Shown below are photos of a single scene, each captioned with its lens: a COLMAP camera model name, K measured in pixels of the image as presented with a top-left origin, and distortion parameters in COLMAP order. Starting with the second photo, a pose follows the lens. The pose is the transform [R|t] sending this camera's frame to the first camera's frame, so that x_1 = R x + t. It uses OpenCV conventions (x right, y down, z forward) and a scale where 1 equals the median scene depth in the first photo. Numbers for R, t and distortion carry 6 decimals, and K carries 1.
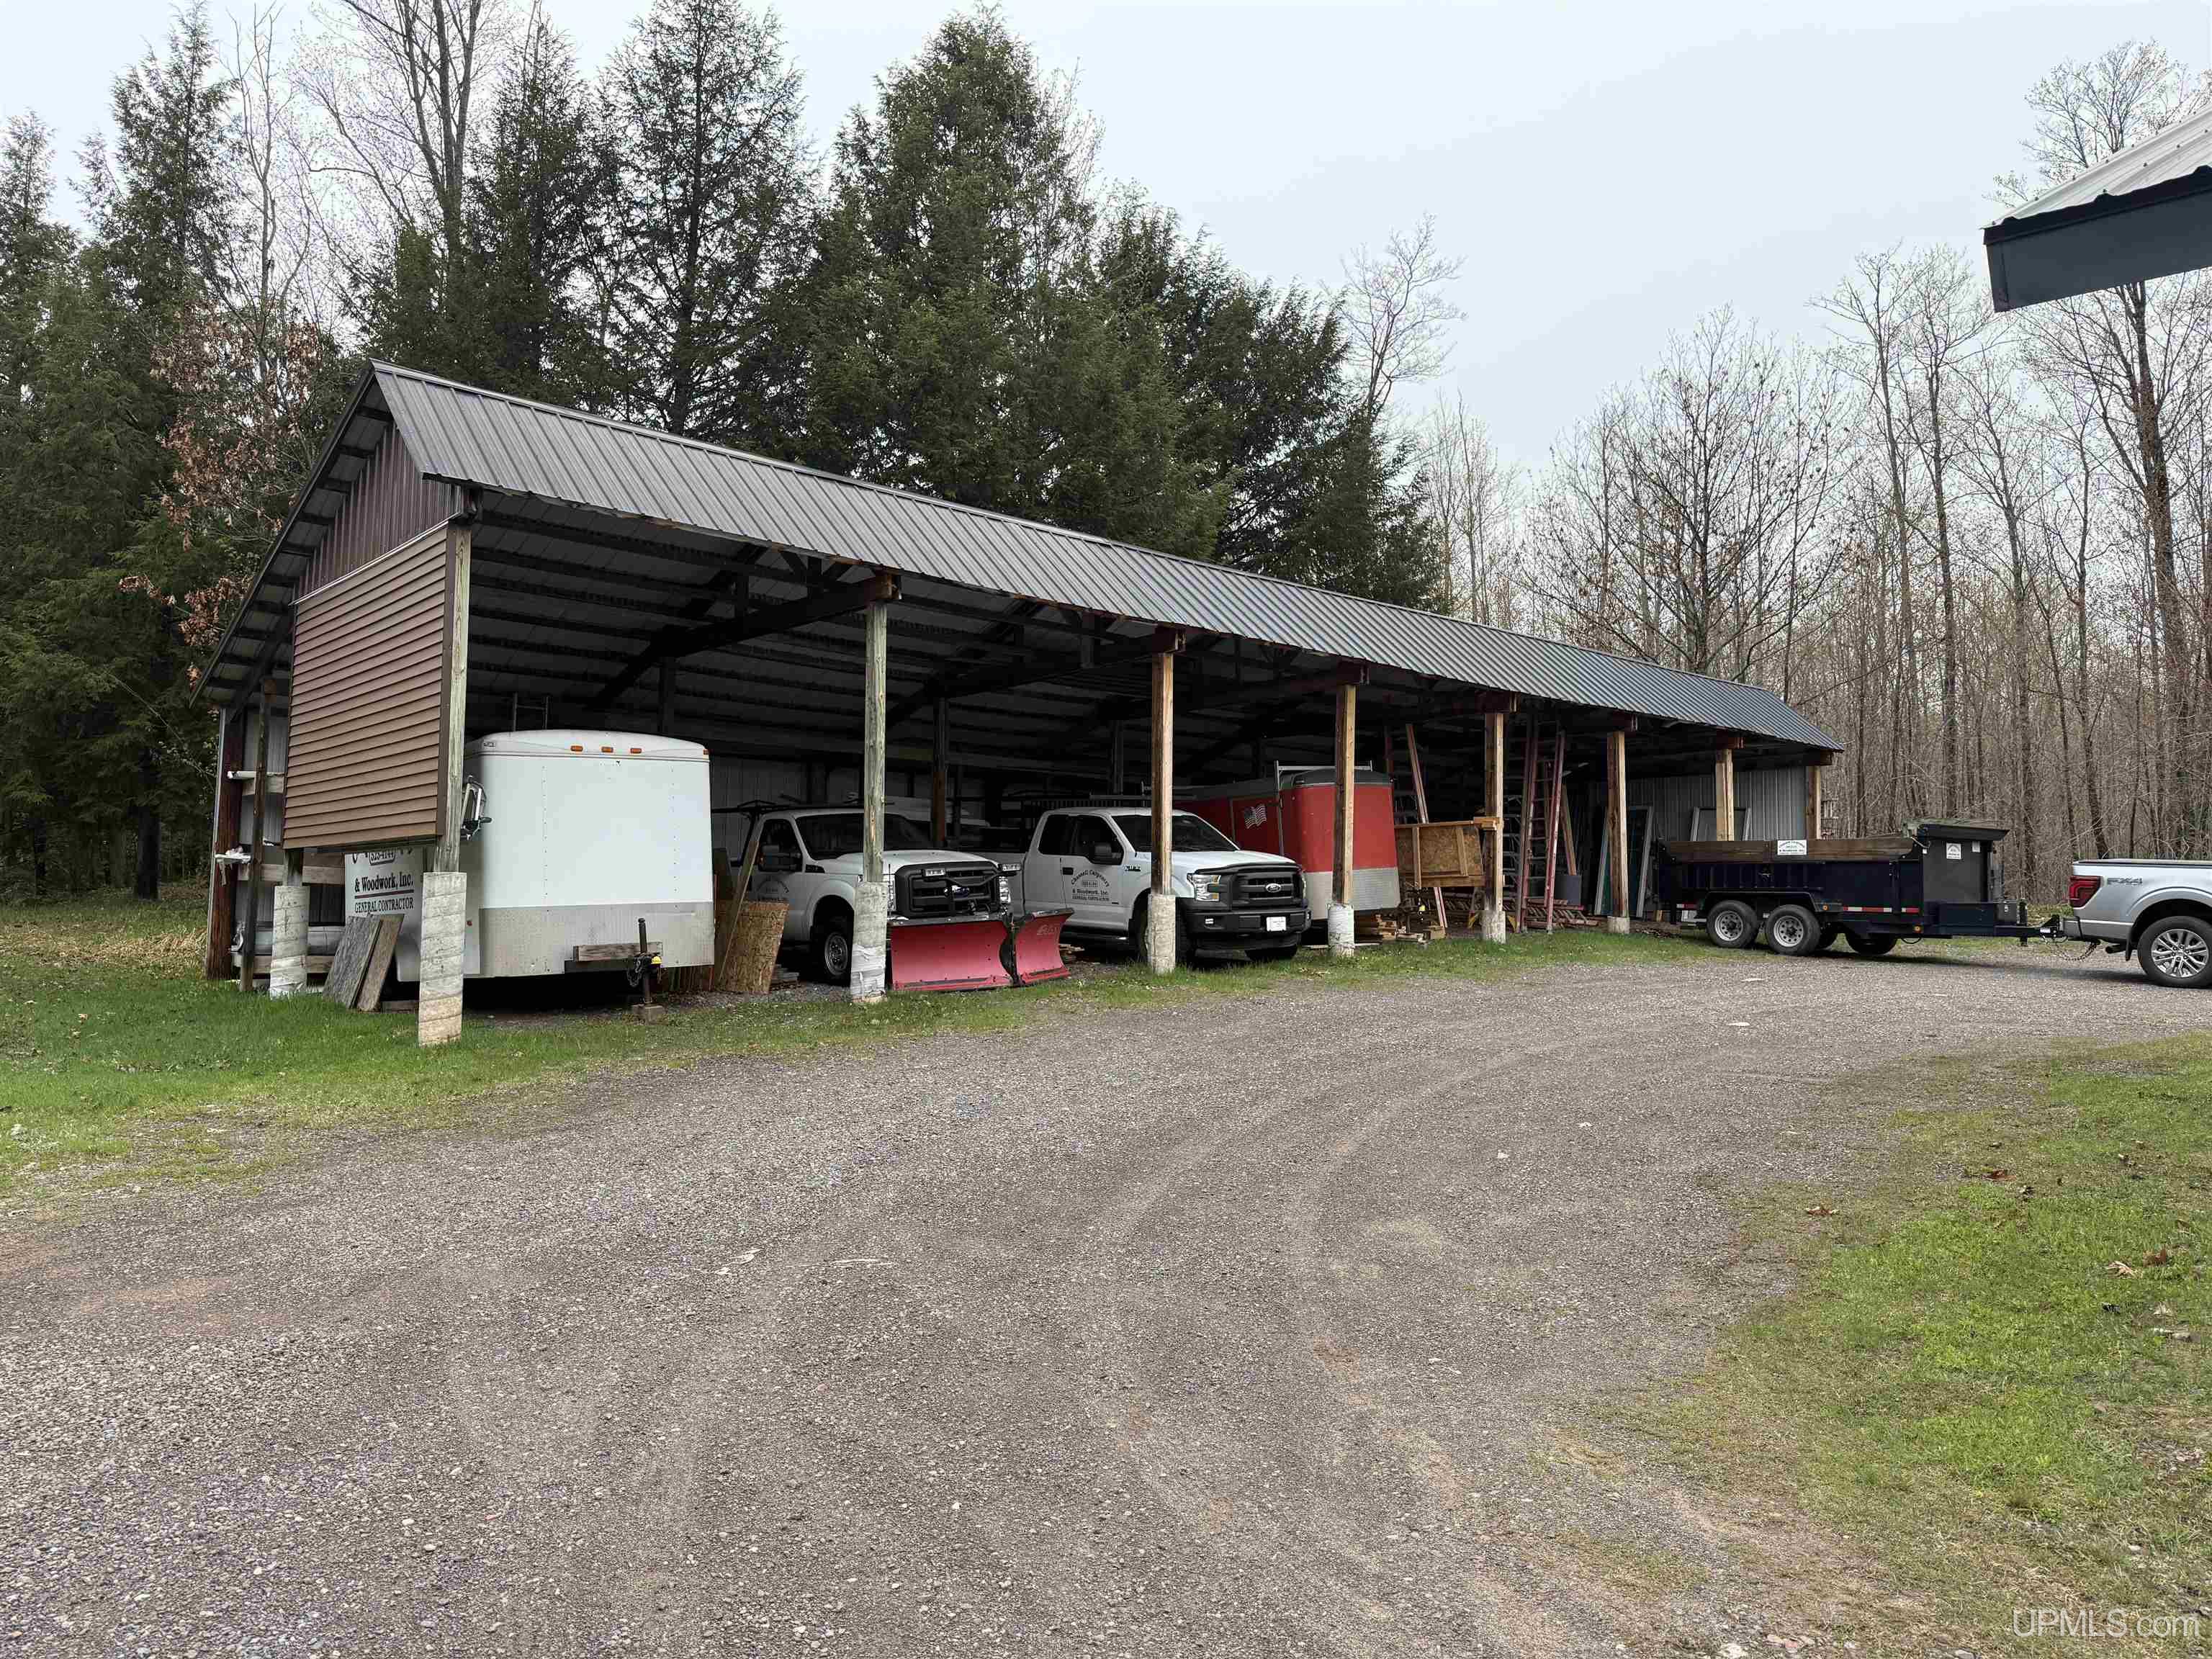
lens RADIAL K [[1533.2, 0, 1106.7], [0, 1533.2, 825.9], [0, 0, 1]] dist [-0.001281, -0.004827]
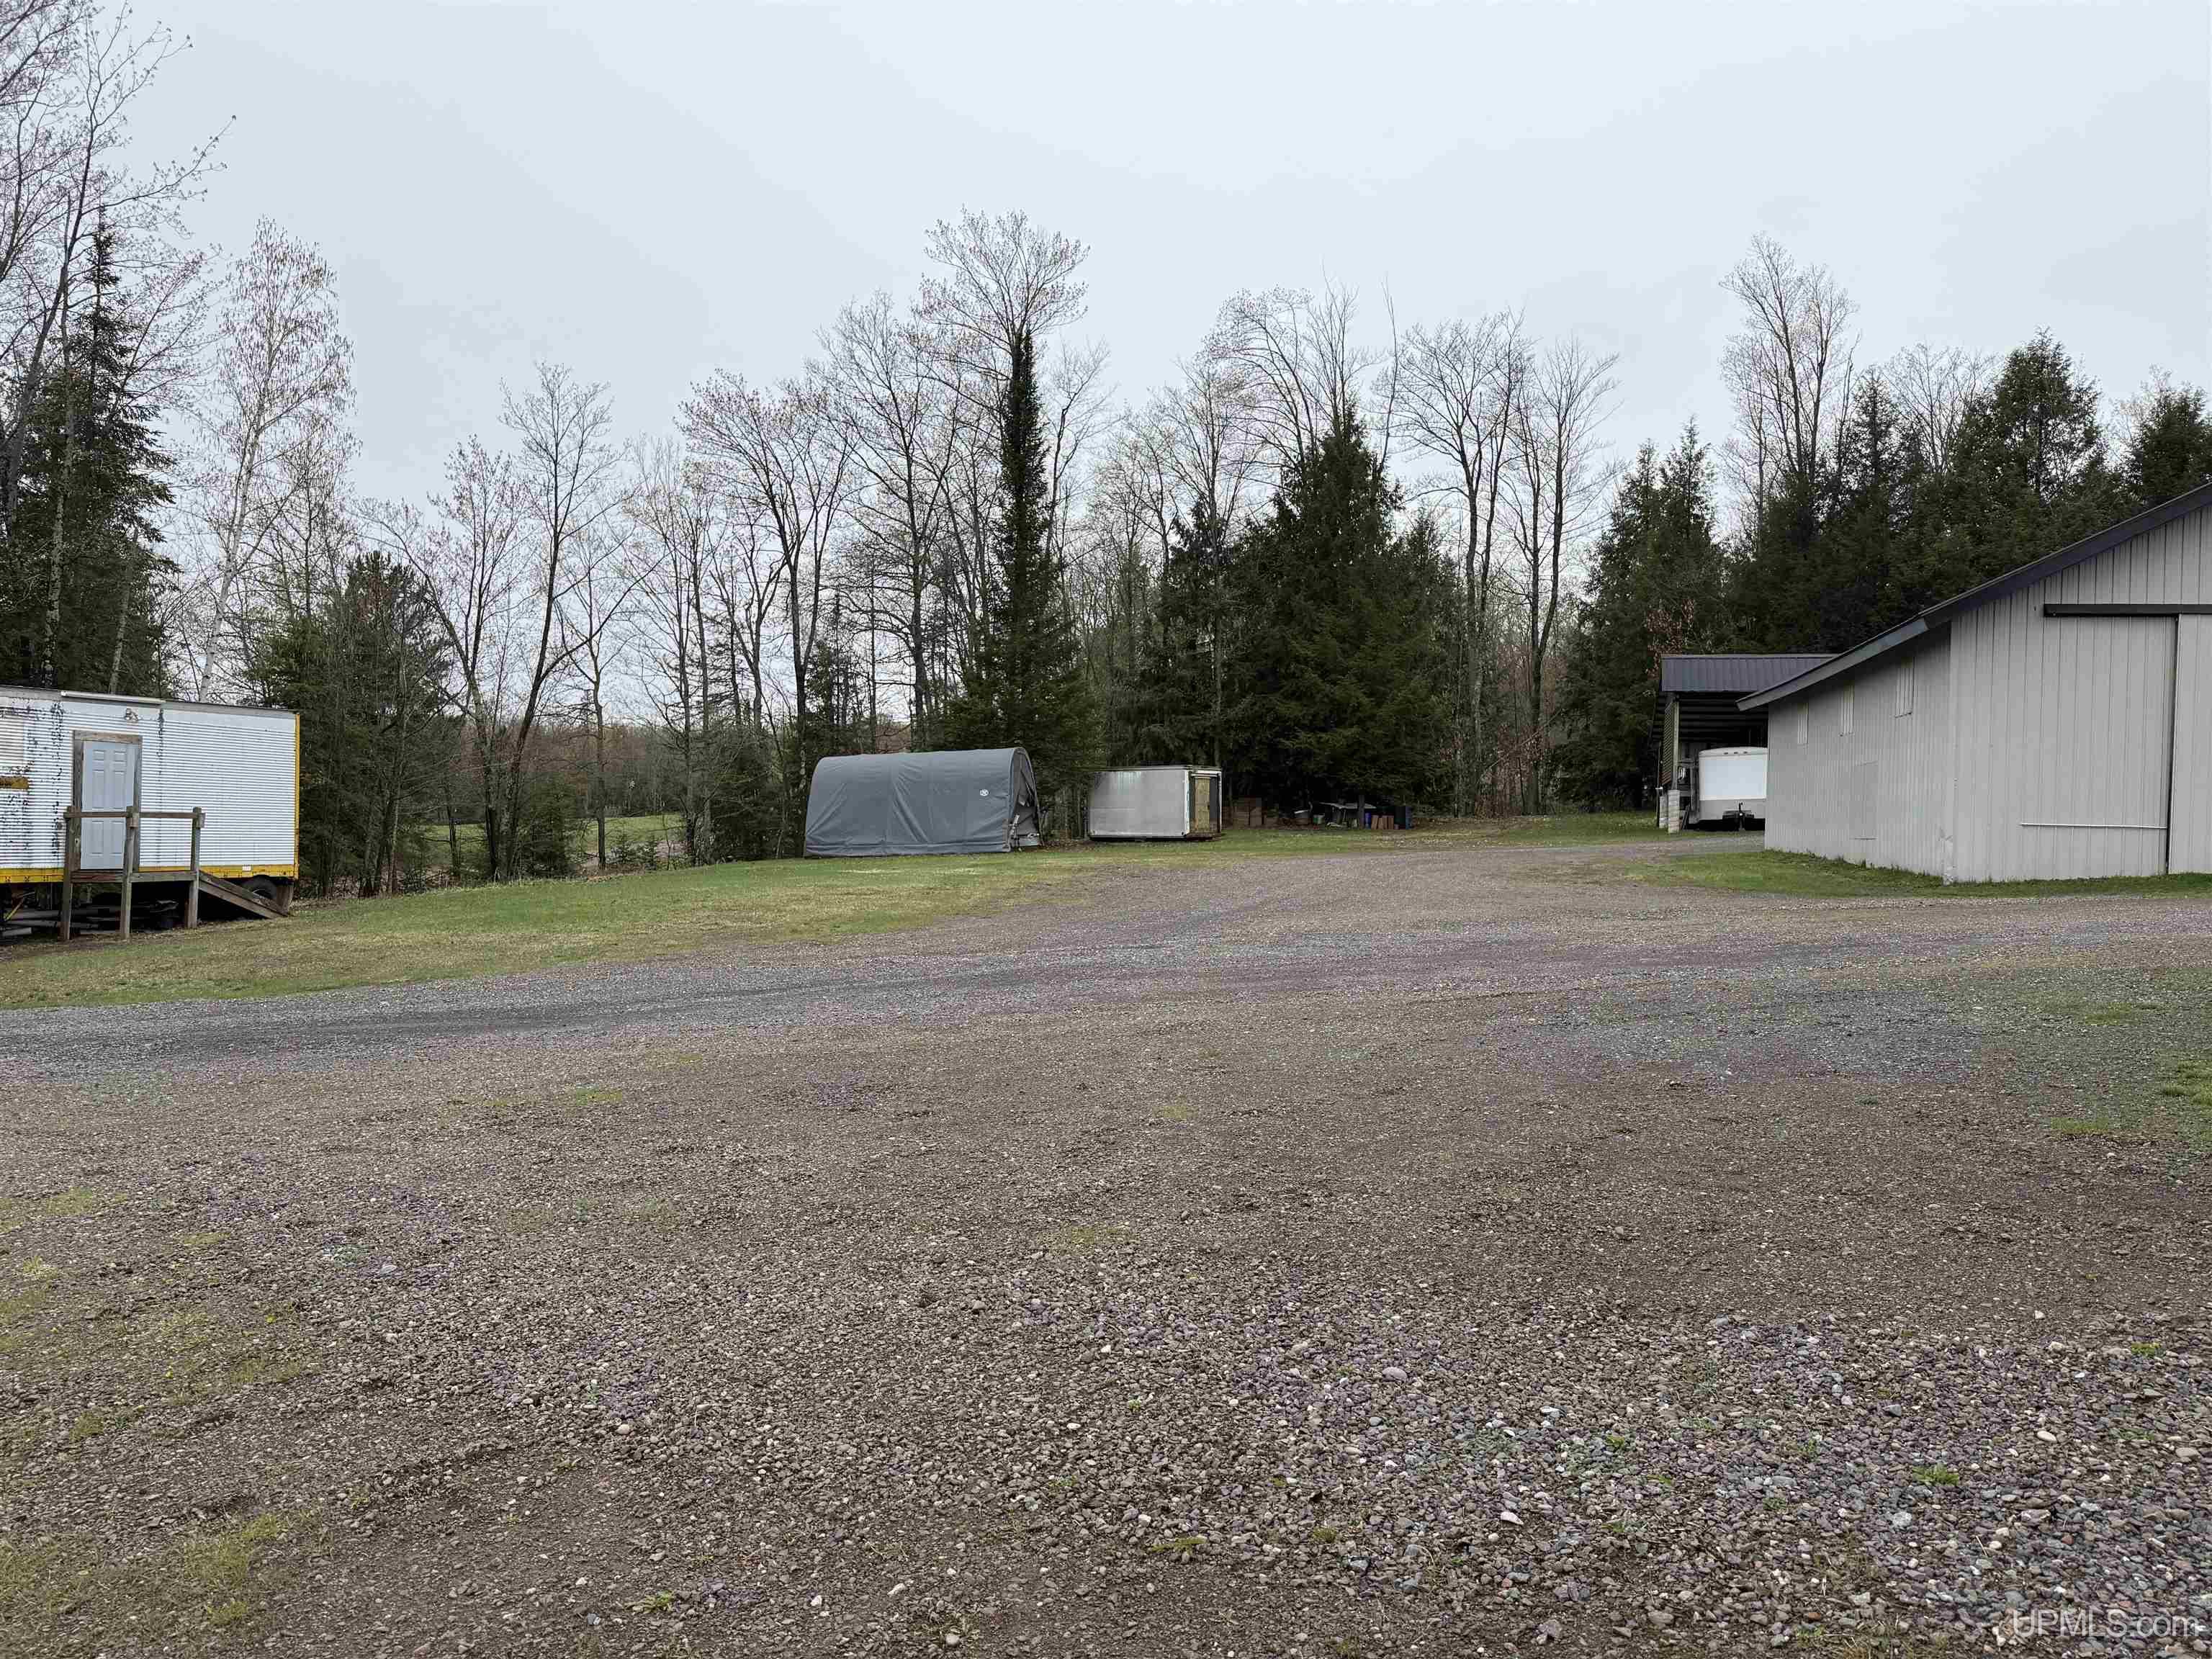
lens RADIAL K [[1533.2, 0, 1106.2], [0, 1533.2, 833.8], [0, 0, 1]] dist [-0.001281, -0.004827]
pose [[0.518705, -0.007056, -0.854924, 0.894132], [0.036805, 0.999223, 0.014084, 0.014738], [0.854161, -0.038771, 0.518562, -0.942859]]
